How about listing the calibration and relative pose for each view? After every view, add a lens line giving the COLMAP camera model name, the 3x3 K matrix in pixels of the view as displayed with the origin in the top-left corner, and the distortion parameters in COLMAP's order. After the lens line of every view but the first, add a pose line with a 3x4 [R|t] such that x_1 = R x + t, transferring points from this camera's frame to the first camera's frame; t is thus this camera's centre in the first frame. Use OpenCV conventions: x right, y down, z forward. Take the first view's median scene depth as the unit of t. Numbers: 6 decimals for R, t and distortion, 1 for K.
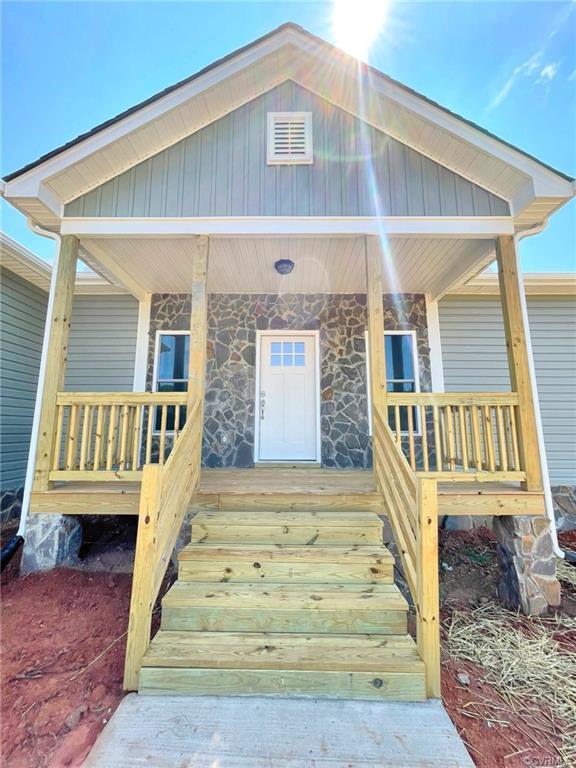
lens RADIAL K [[308.0, 0, 288.0], [0, 308.0, 384.0], [0, 0, 1]] dist [-0.000754, -0.000154]
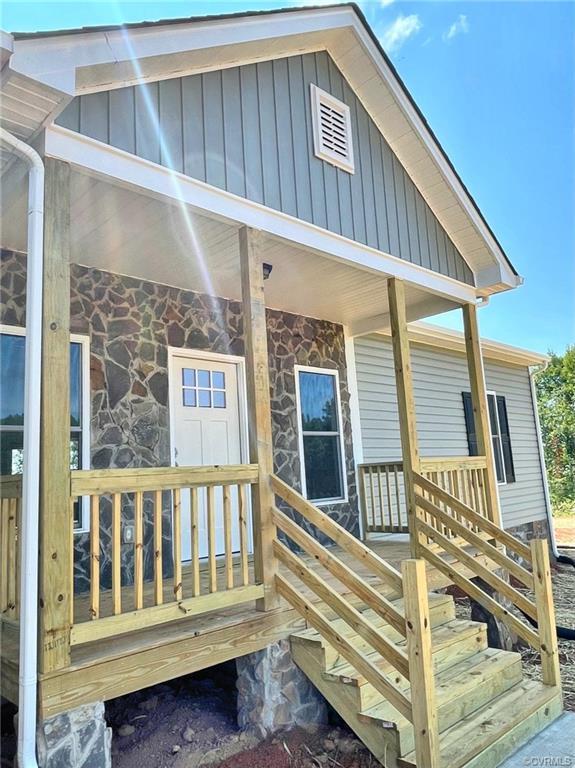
lens RADIAL K [[568.5, 0, 287.5], [0, 568.5, 384.0], [0, 0, 1]] dist [0.007146, -0.035534]
pose [[0.711627, 0.071588, 0.698901, -0.718356], [-0.046074, 0.997409, -0.055251, -0.051124], [-0.701045, 0.007116, 0.713081, 0.040705]]
